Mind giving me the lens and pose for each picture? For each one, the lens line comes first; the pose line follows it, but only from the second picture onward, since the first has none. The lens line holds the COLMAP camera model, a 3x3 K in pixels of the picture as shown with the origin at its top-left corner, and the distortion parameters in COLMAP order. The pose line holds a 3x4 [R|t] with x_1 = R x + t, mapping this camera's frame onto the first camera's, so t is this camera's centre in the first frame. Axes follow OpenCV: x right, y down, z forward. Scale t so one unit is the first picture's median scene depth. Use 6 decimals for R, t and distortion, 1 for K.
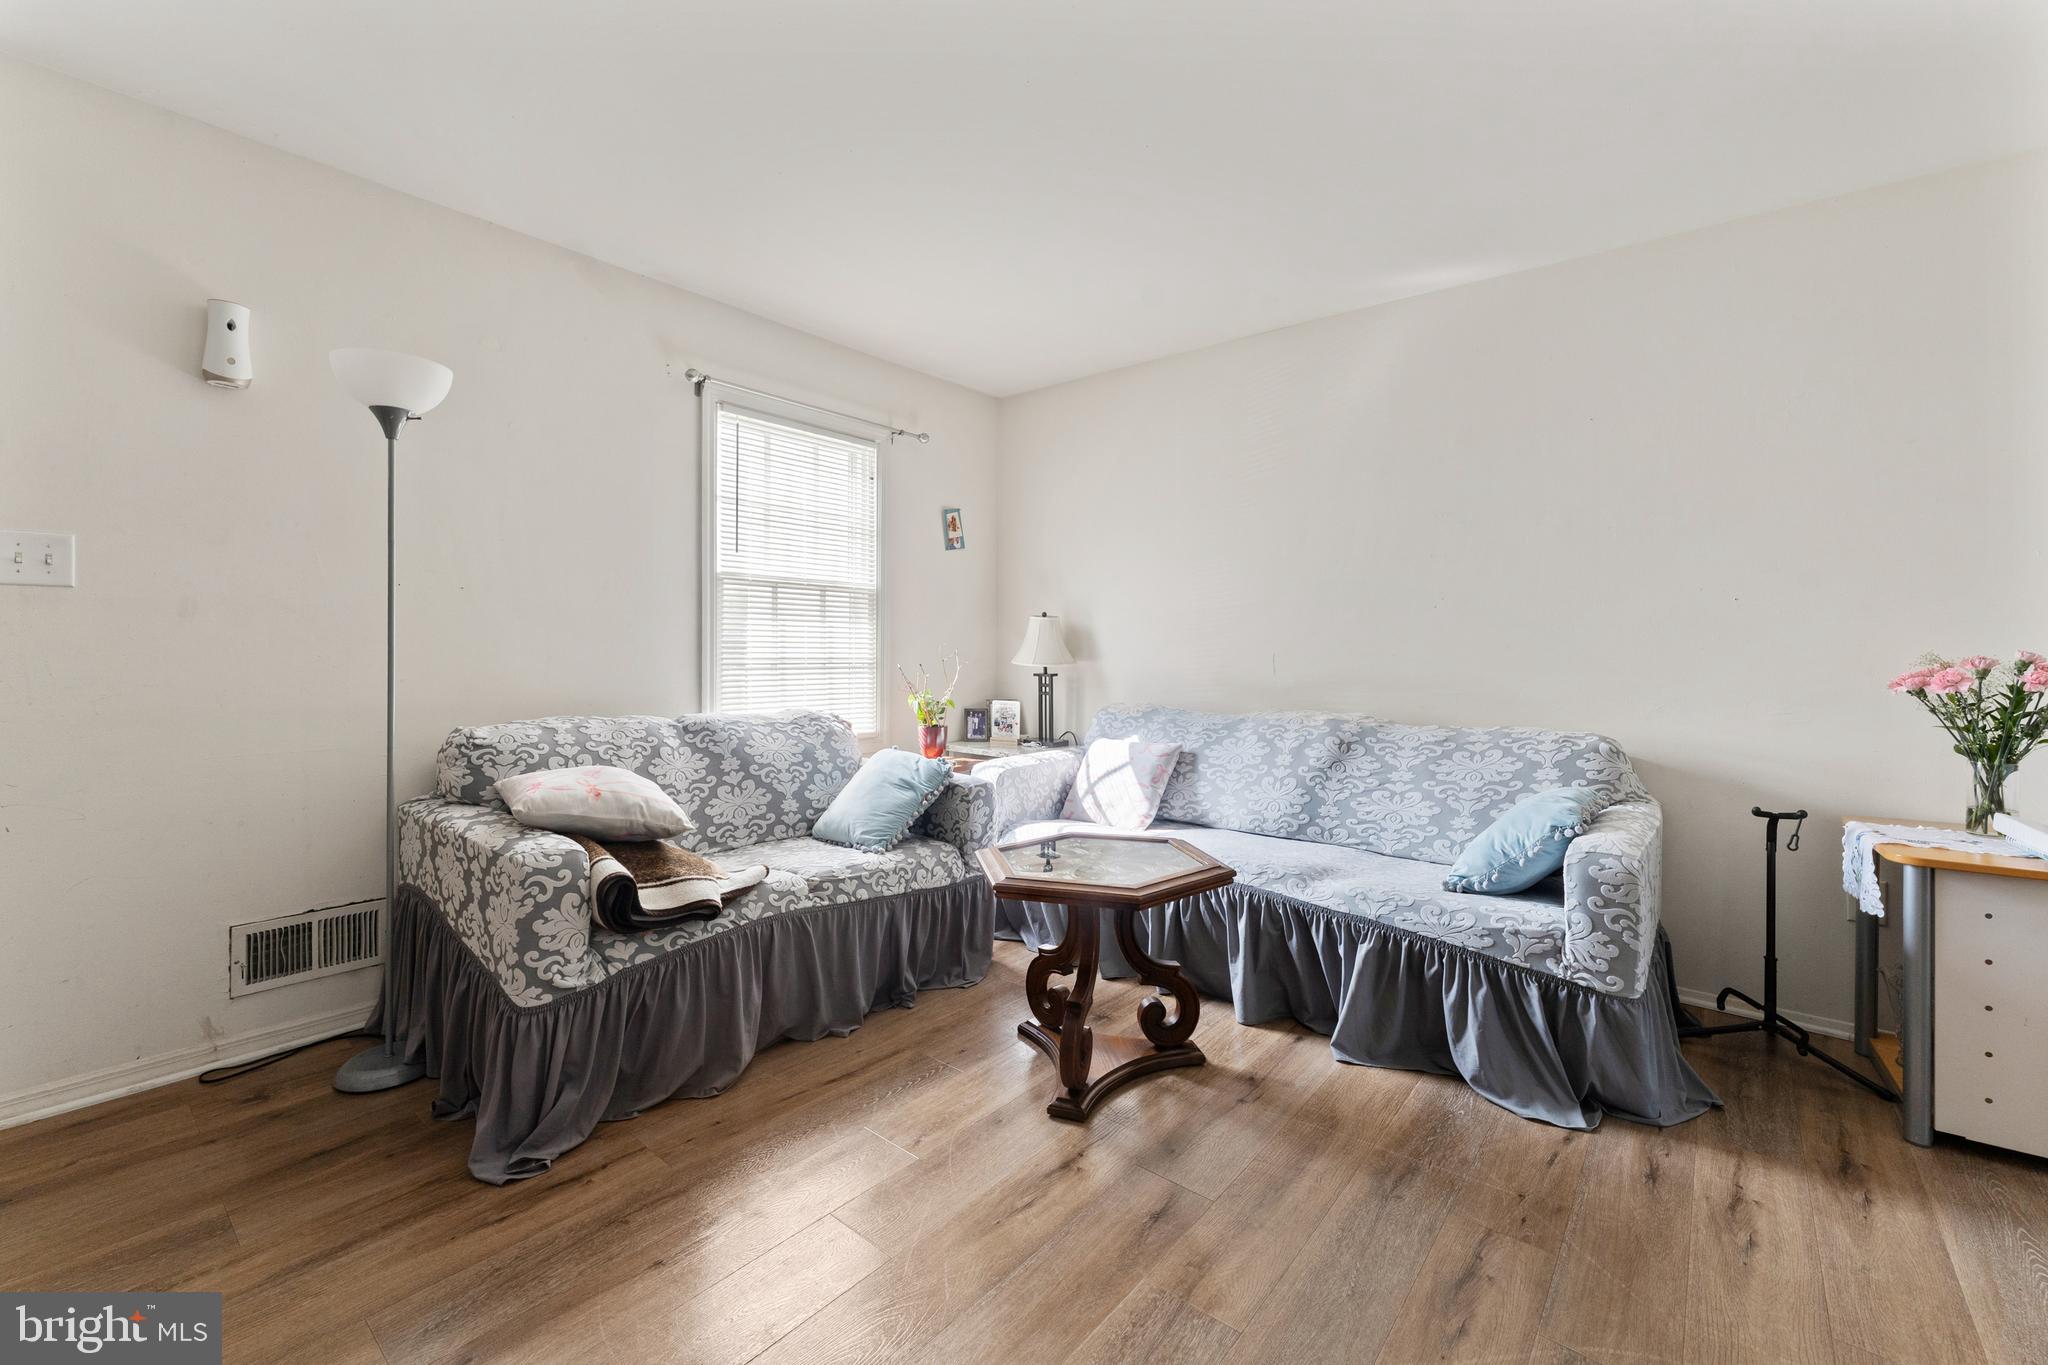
lens RADIAL K [[833.3, 0, 1019.3], [0, 833.3, 651.1], [0, 0, 1]] dist [-0.002748, 0.000190]
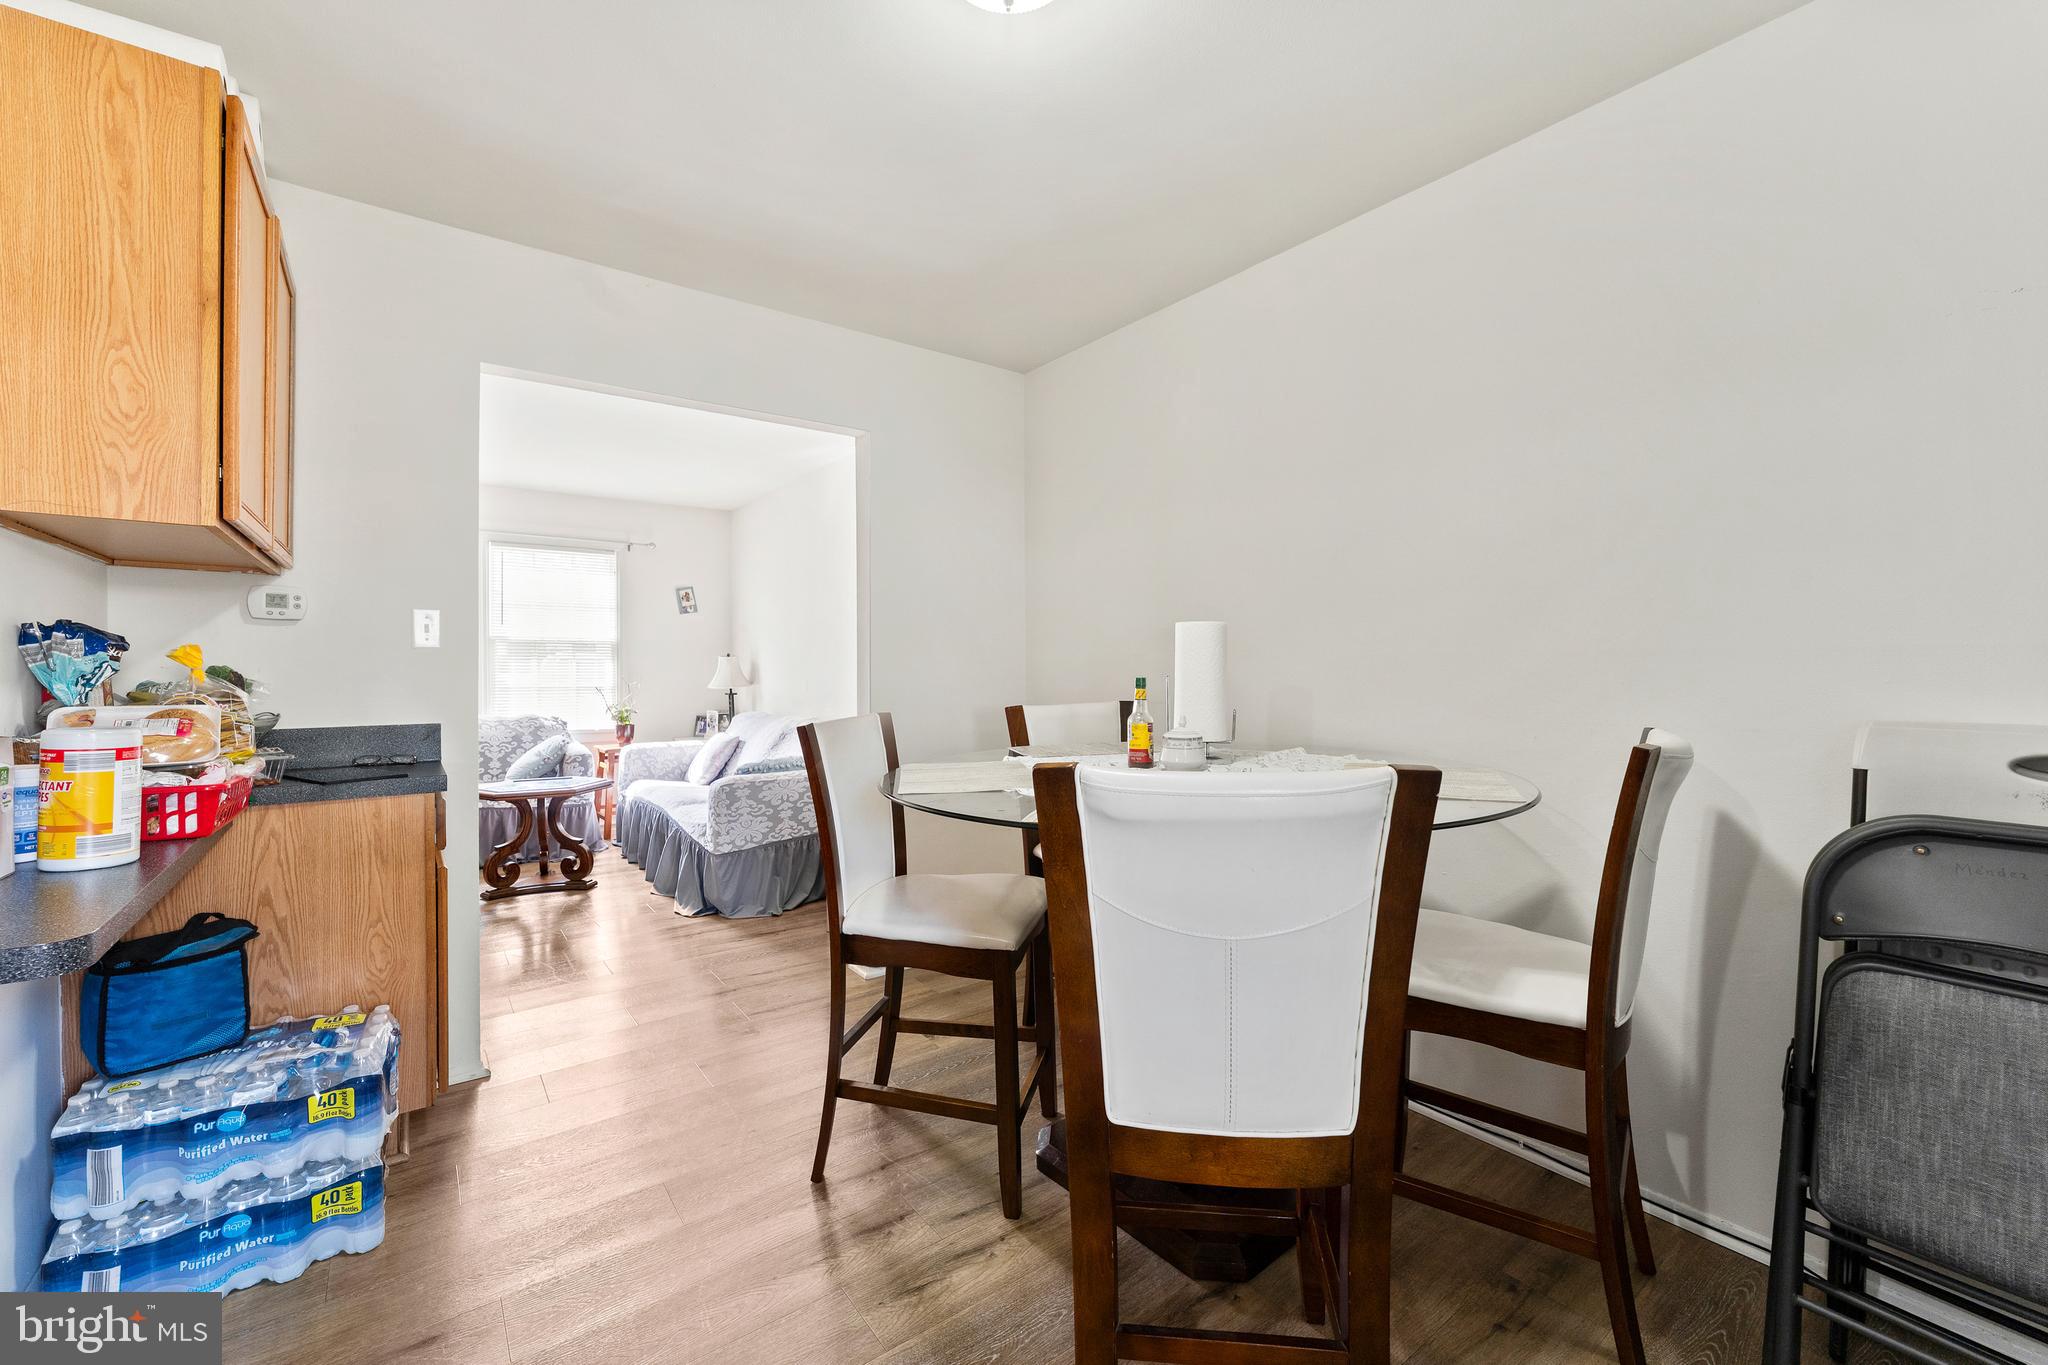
lens RADIAL K [[833.3, 0, 1019.3], [0, 833.3, 651.1], [0, 0, 1]] dist [-0.002748, 0.000190]
pose [[0.972926, -0.014187, -0.230681, 1.357018], [0.009058, 0.999688, -0.023278, -0.014280], [0.230939, 0.020558, 0.972751, -0.566803]]
